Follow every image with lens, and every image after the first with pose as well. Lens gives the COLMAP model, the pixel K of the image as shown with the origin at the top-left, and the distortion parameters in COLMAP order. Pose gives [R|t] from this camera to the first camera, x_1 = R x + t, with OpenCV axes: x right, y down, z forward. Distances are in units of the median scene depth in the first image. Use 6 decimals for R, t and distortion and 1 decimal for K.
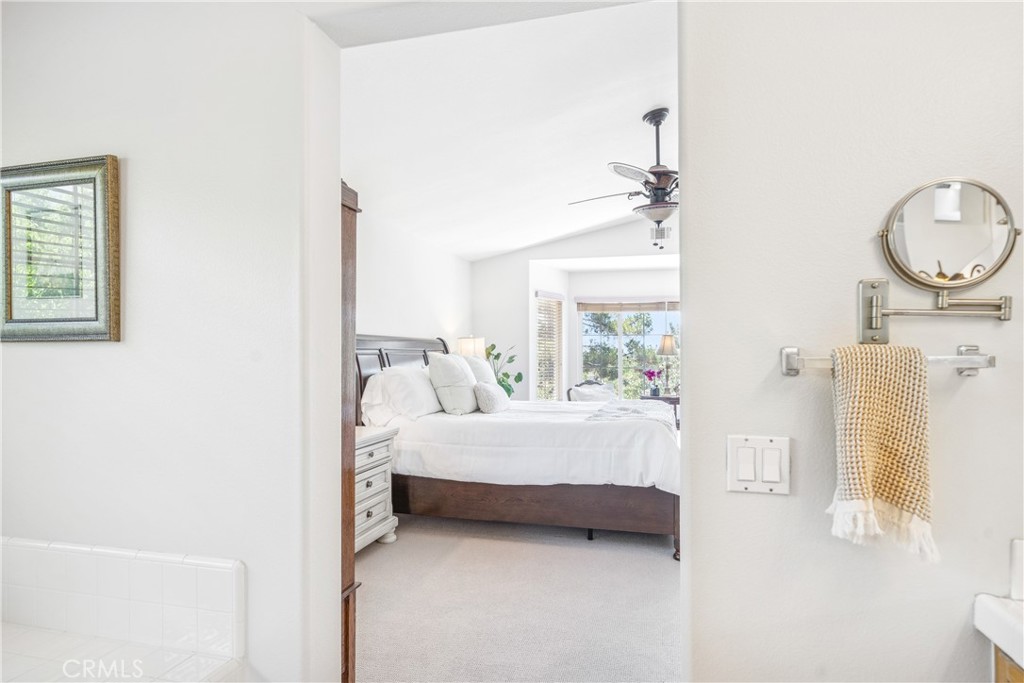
lens RADIAL K [[572.6, 0, 512.4], [0, 572.6, 351.4], [0, 0, 1]] dist [0.019453, -0.000795]
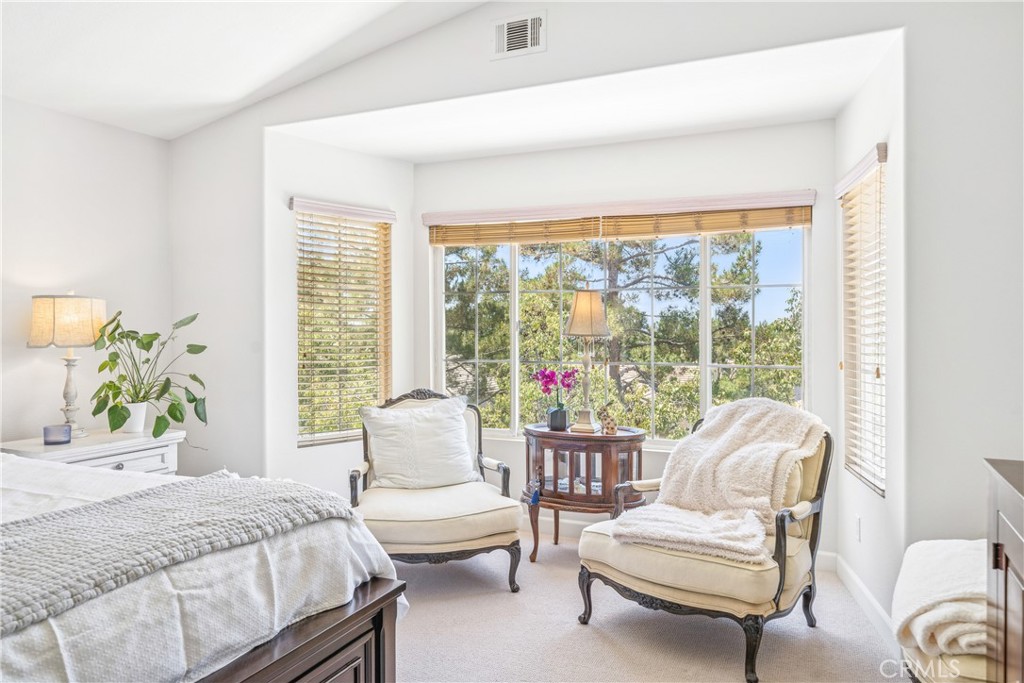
lens RADIAL K [[713.8, 0, 511.3], [0, 713.8, 339.7], [0, 0, 1]] dist [0.008962, 0.002514]
pose [[0.985040, 0.001589, -0.172321, 0.310116], [0.002153, 0.999766, 0.021528, -0.002369], [0.172315, -0.021577, 0.984806, 0.456560]]
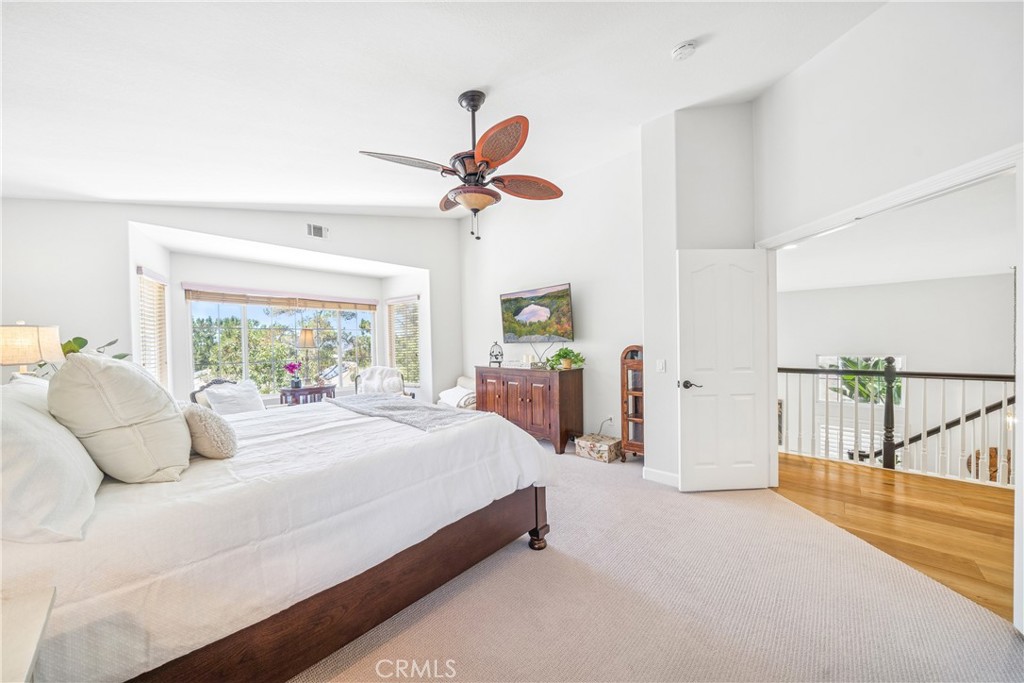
lens RADIAL K [[354.4, 0, 506.6], [0, 354.4, 344.5], [0, 0, 1]] dist [0.001294, -0.000053]
pose [[0.475139, -0.016544, 0.879755, -0.134843], [0.013406, 0.999843, 0.011562, -0.003072], [-0.879808, 0.006300, 0.475287, 0.360449]]
